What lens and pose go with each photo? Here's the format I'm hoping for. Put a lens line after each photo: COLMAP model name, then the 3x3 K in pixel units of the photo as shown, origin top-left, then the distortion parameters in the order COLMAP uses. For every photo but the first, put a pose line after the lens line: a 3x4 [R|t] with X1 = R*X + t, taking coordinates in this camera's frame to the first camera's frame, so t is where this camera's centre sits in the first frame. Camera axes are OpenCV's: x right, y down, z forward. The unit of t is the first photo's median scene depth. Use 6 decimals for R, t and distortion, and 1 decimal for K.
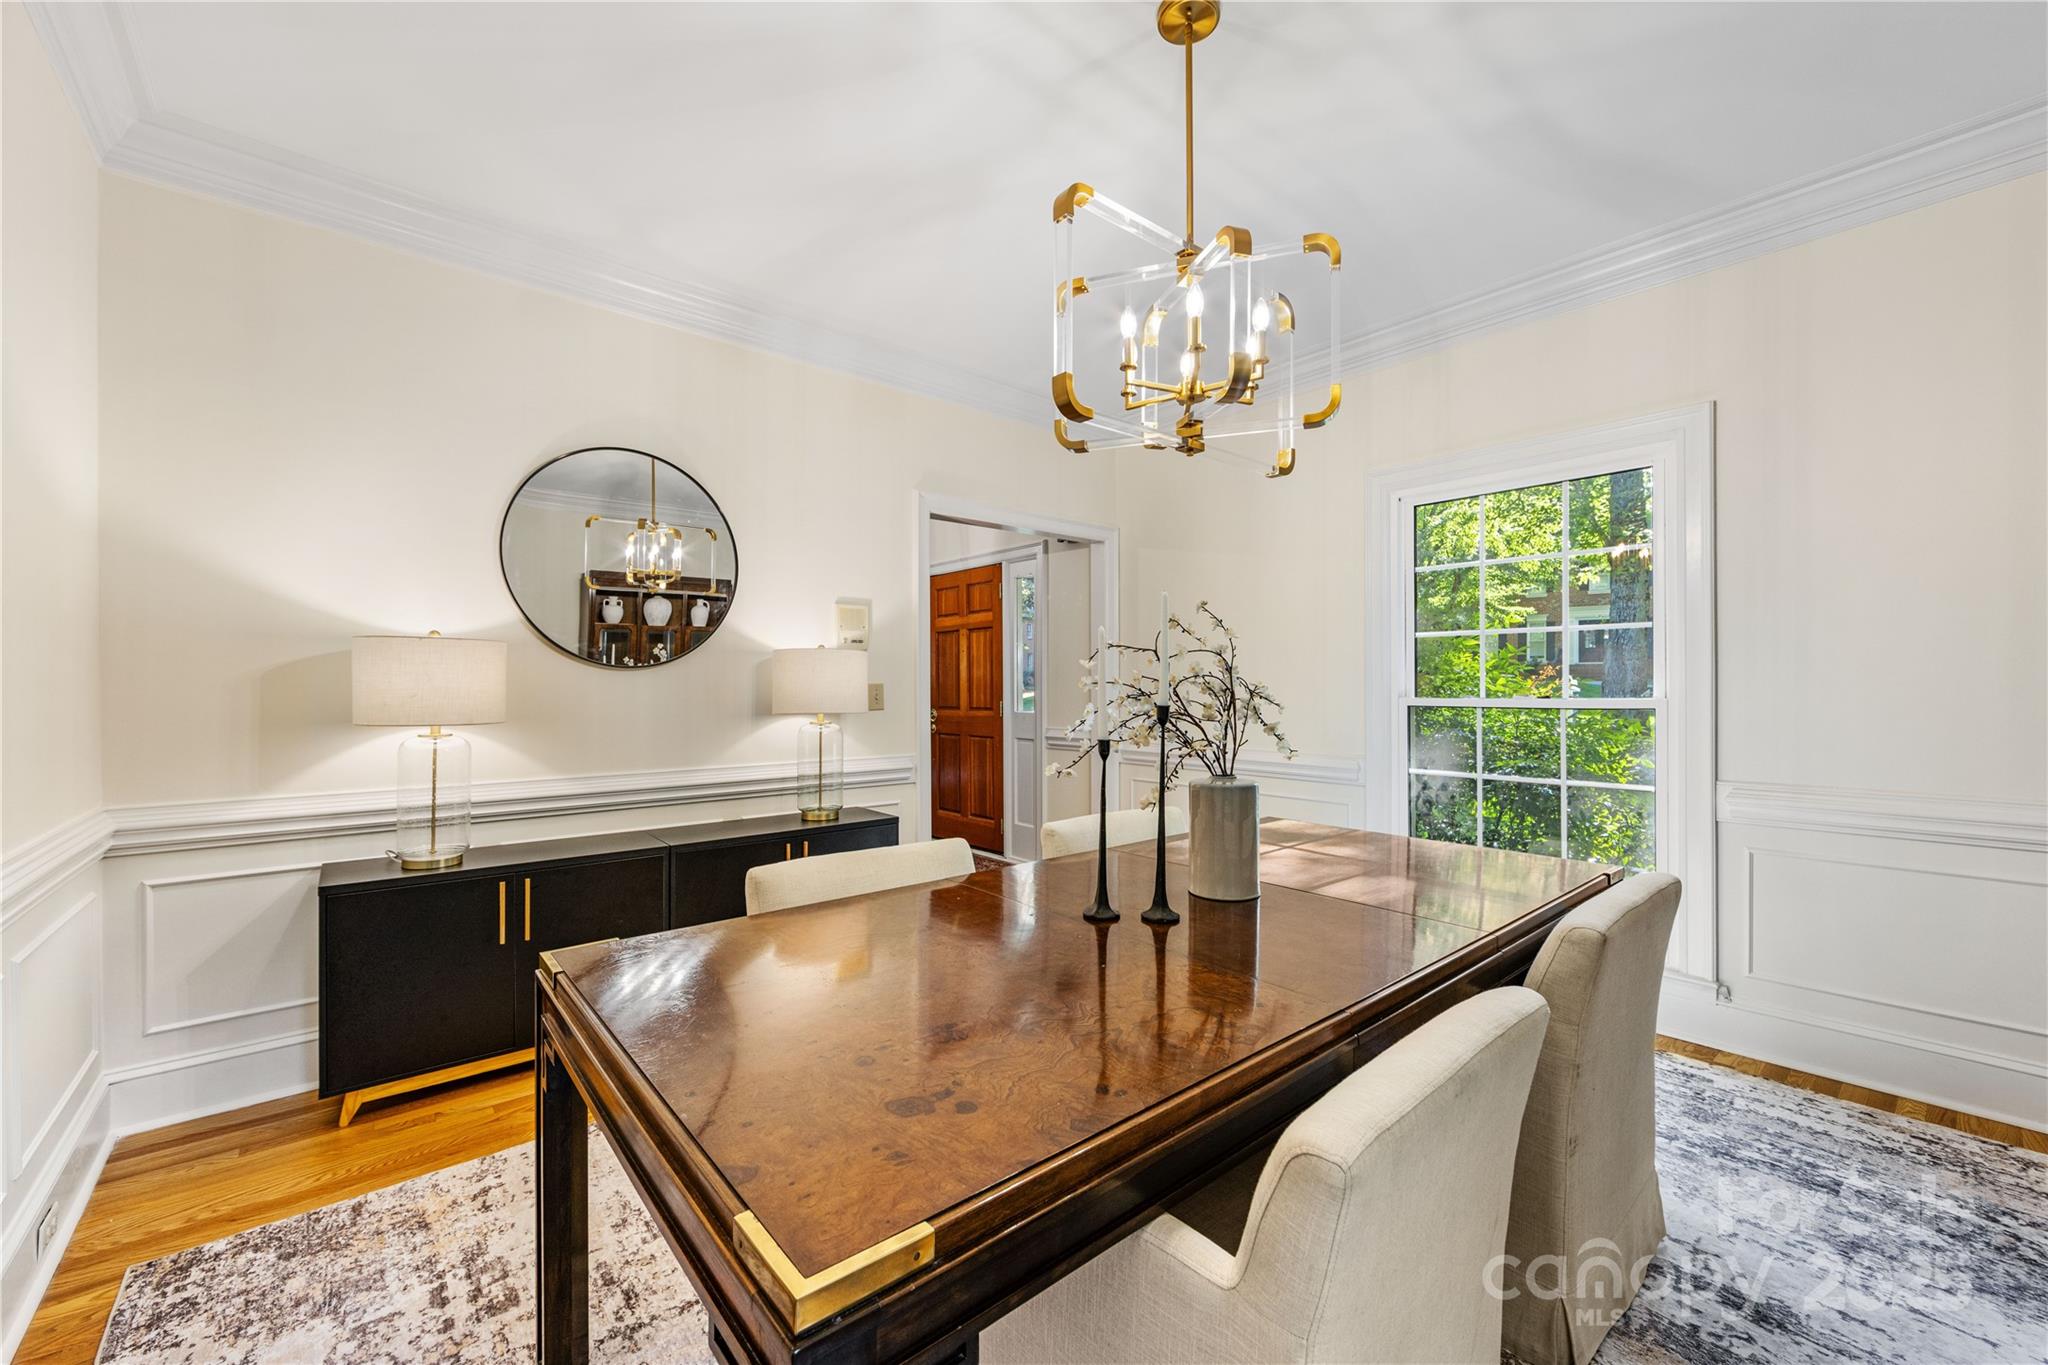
lens RADIAL K [[805.6, 0, 1023.7], [0, 805.6, 693.7], [0, 0, 1]] dist [-0.001842, -0.001198]
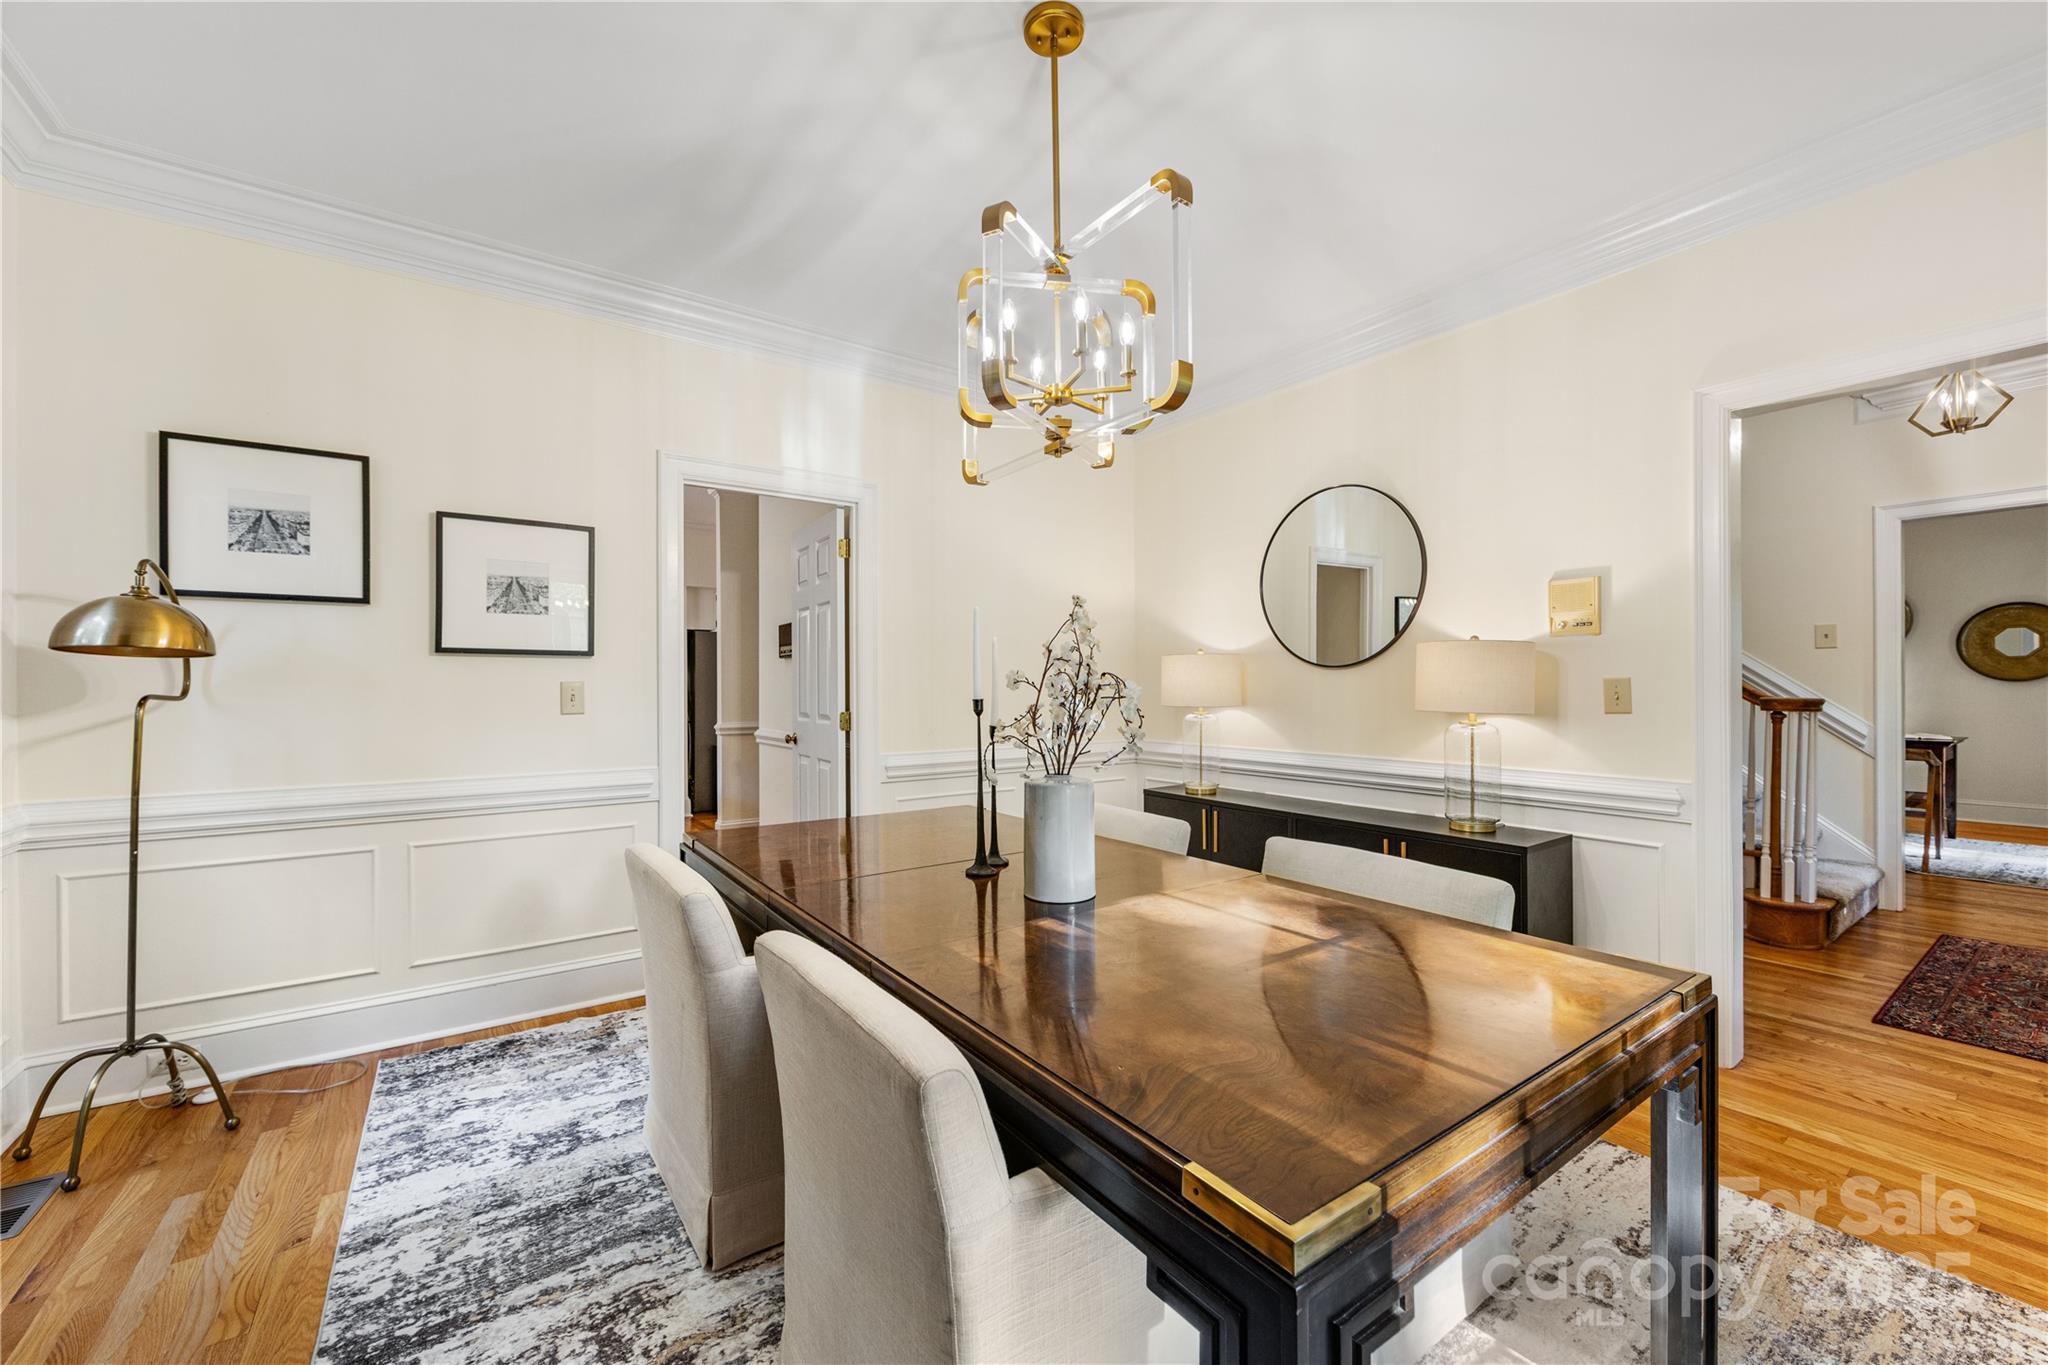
lens RADIAL K [[805.6, 0, 1025.1], [0, 805.6, 680.2], [0, 0, 1]] dist [-0.001842, -0.001198]
pose [[-0.086330, -0.004442, -0.996257, 0.699950], [-0.002190, 0.999988, -0.004269, -0.006917], [0.996264, 0.001814, -0.086339, 0.592867]]
